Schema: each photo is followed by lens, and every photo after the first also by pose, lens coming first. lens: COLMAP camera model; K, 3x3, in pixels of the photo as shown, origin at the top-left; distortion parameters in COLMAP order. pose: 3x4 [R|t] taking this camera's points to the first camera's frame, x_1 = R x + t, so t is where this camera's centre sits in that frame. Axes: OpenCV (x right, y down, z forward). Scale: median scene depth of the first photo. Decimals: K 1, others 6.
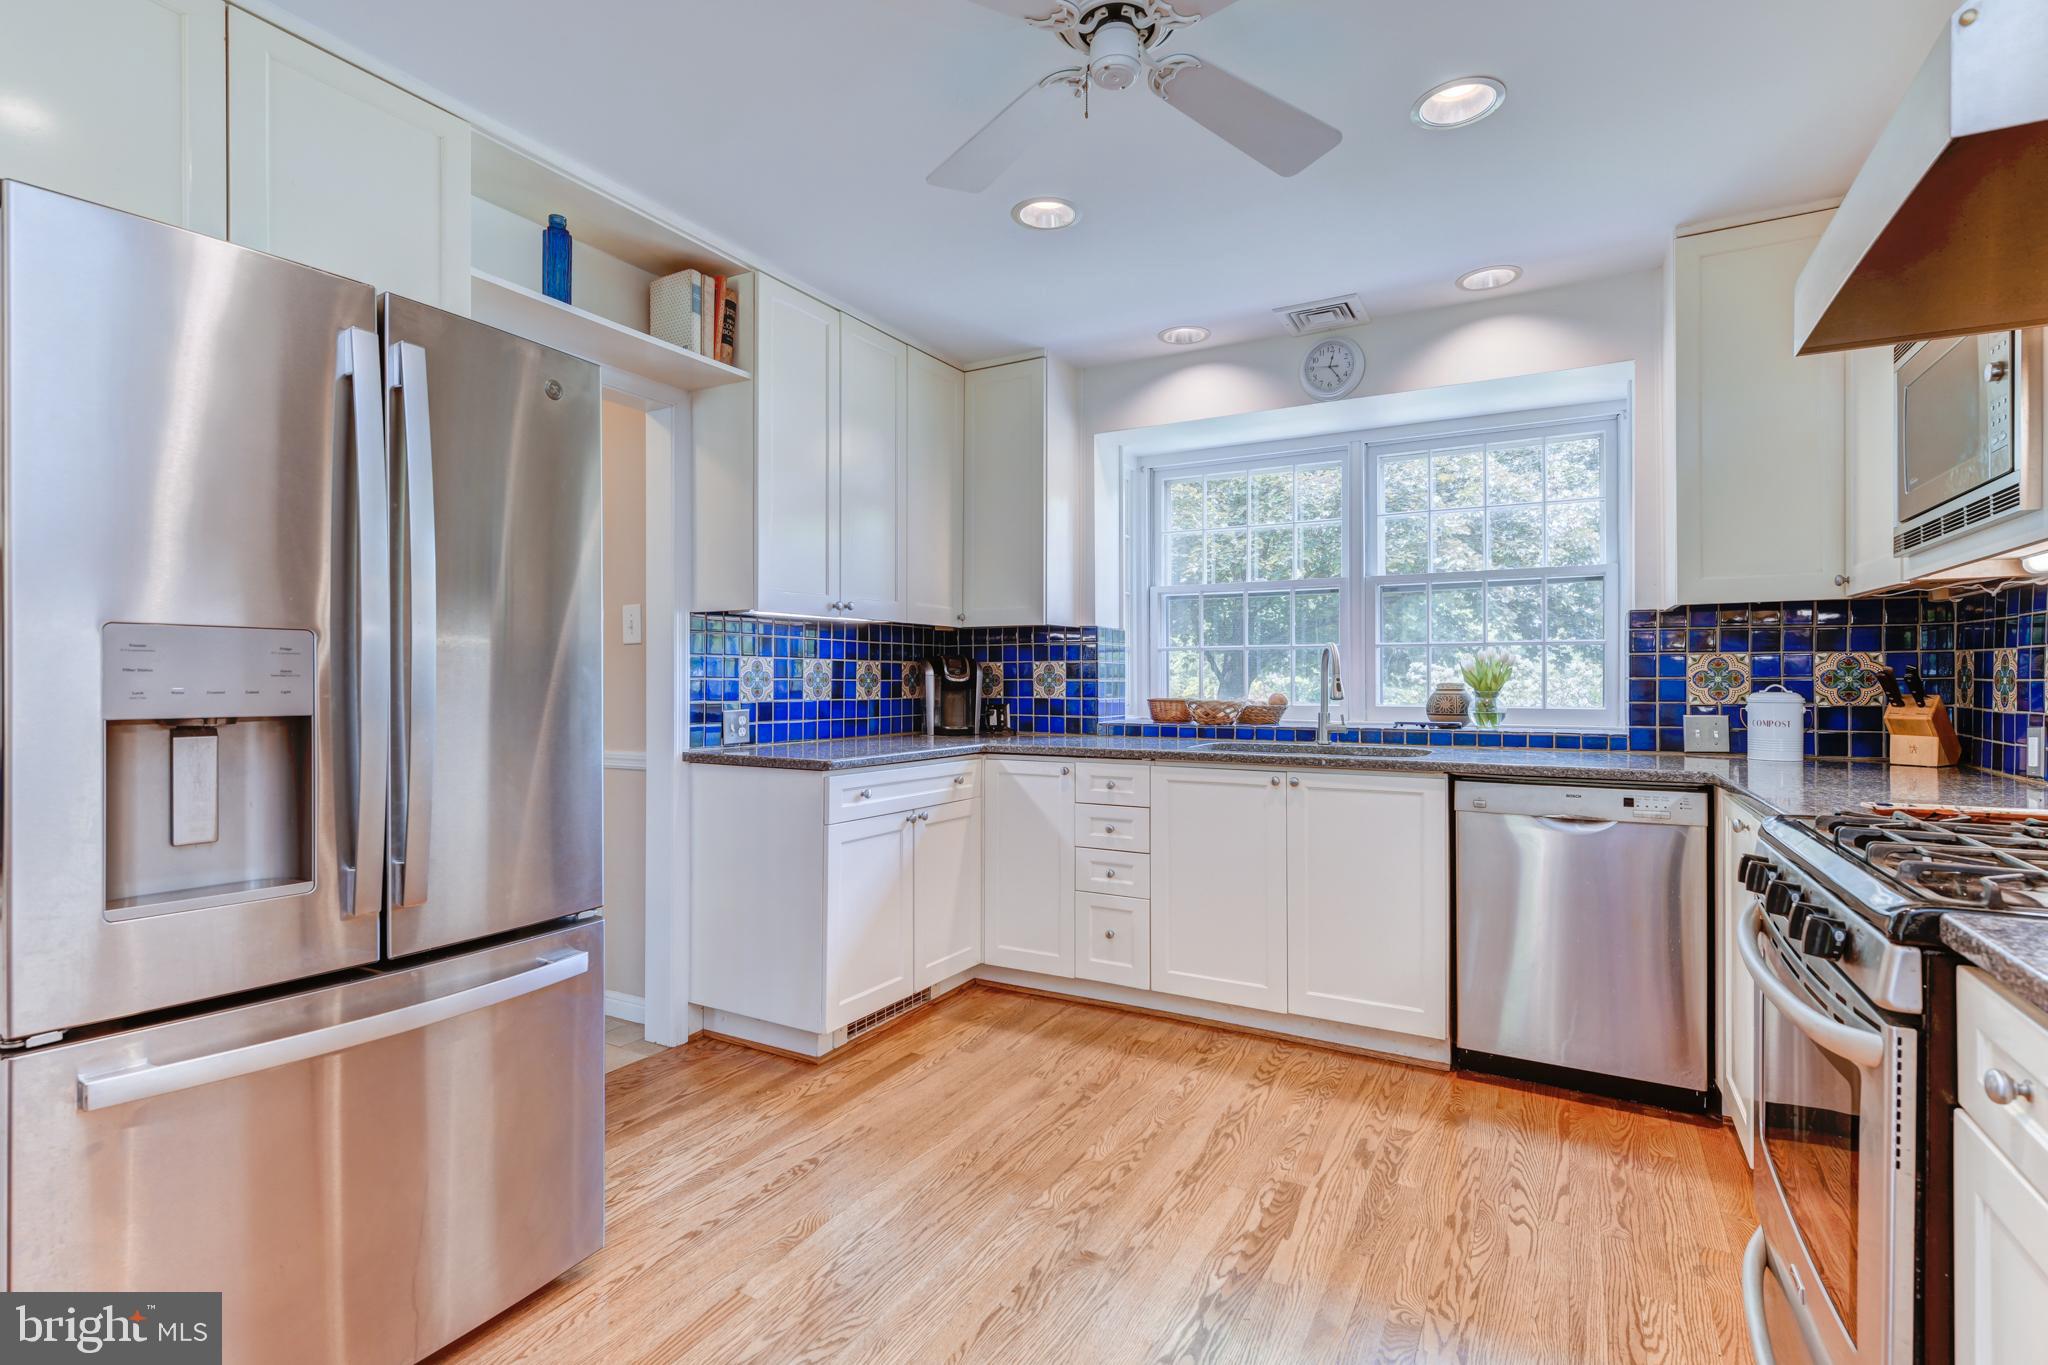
lens RADIAL K [[965.2, 0, 1024.0], [0, 965.2, 682.5], [0, 0, 1]] dist [0.001960, -0.000039]
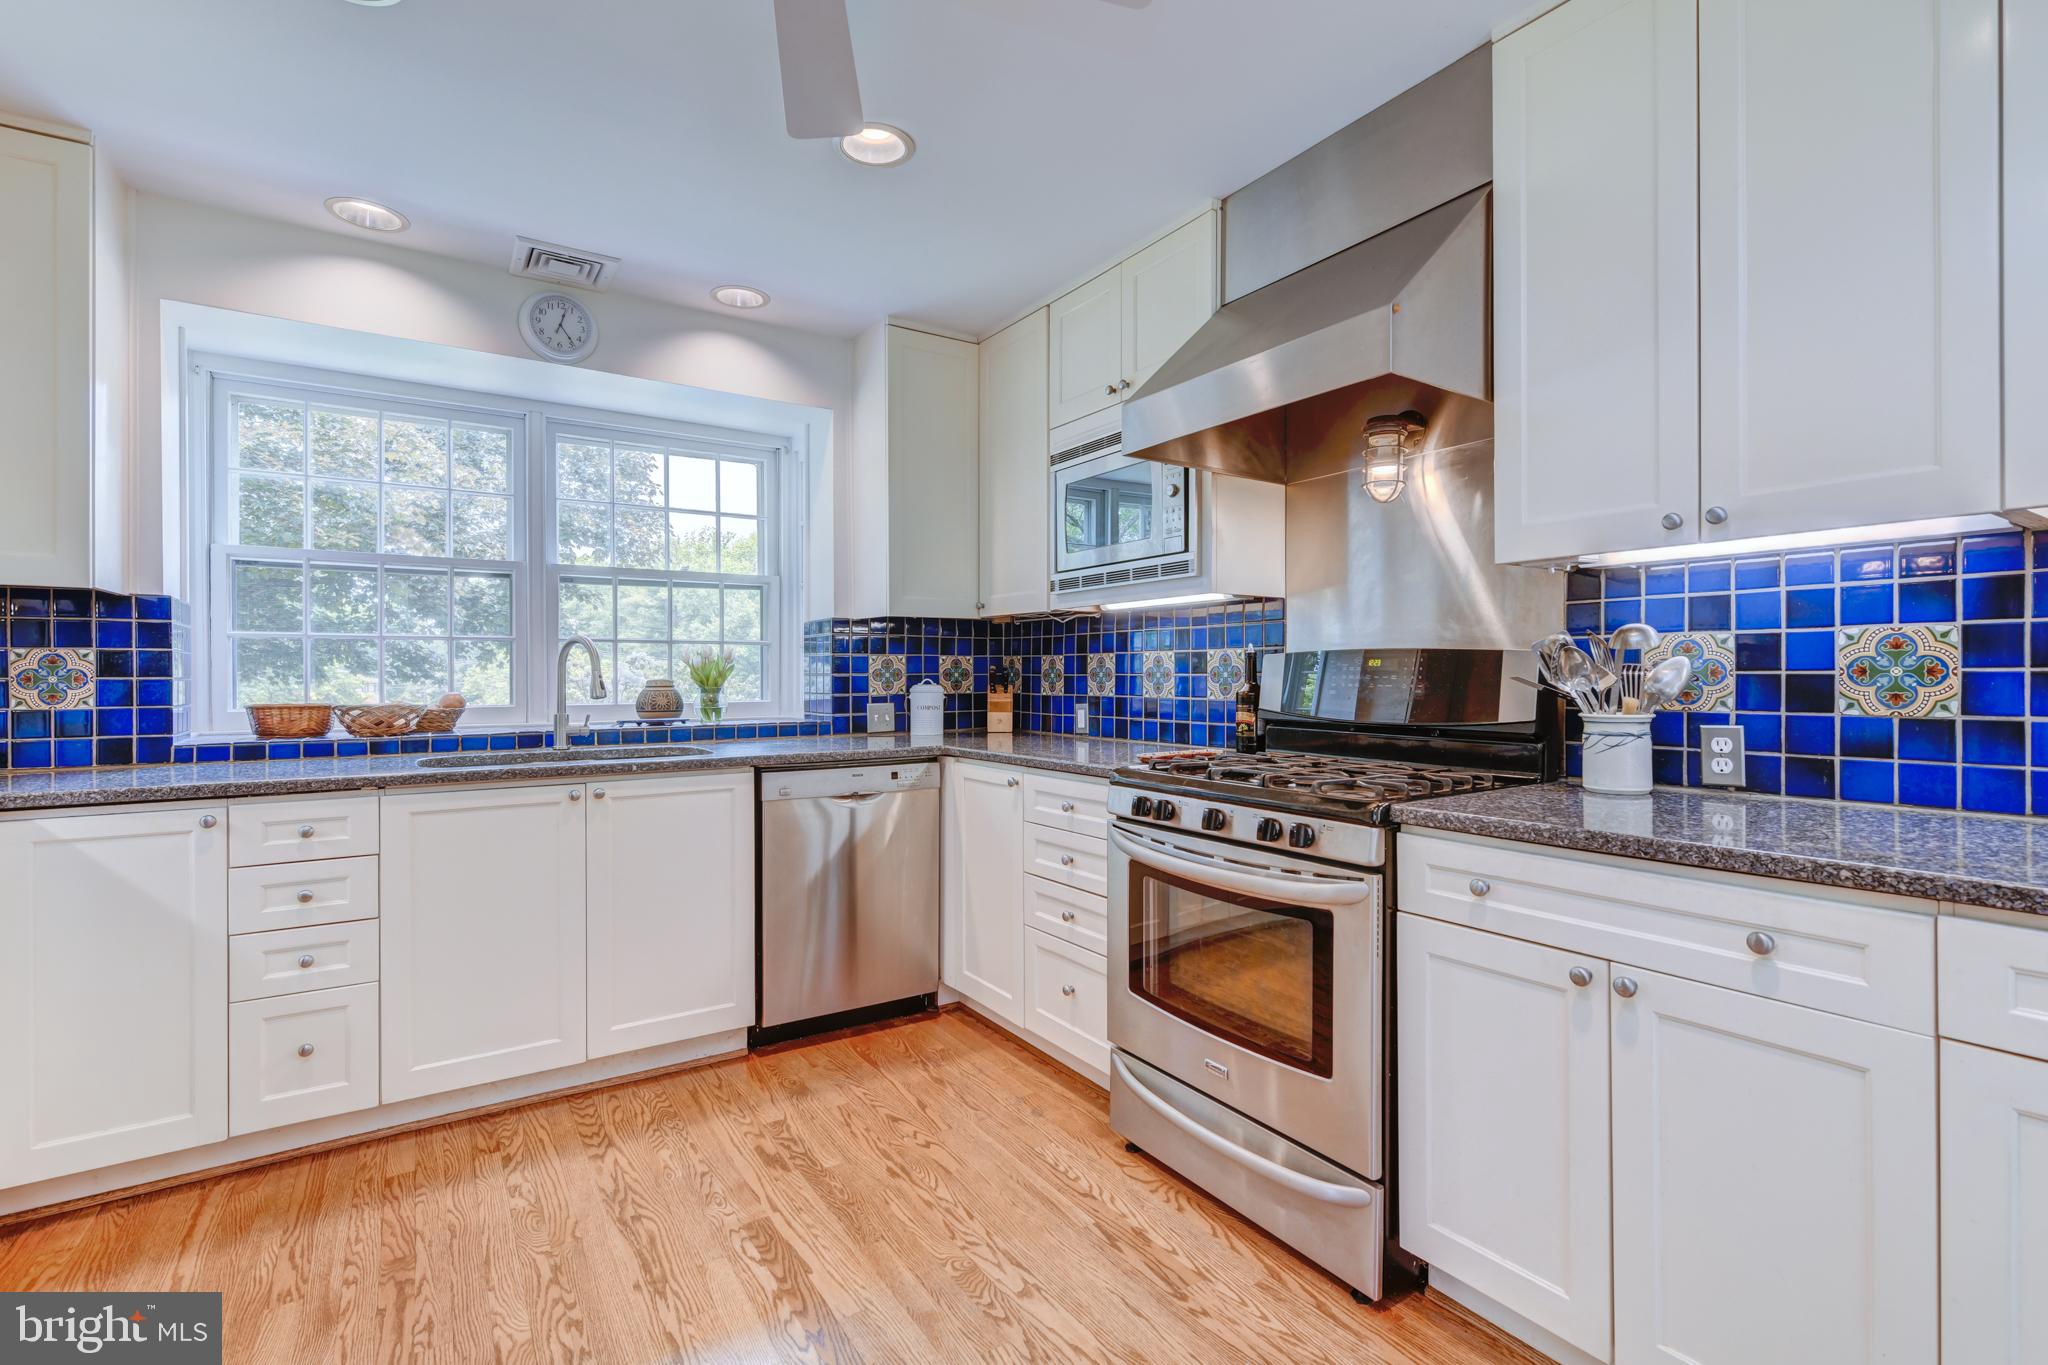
lens RADIAL K [[919.0, 0, 1025.6], [0, 919.0, 680.0], [0, 0, 1]] dist [0.000302, -0.000390]
pose [[0.454333, -0.007404, 0.890801, -0.289414], [0.006952, 0.999964, 0.004766, -0.001302], [-0.890805, 0.004028, 0.454369, 0.277949]]
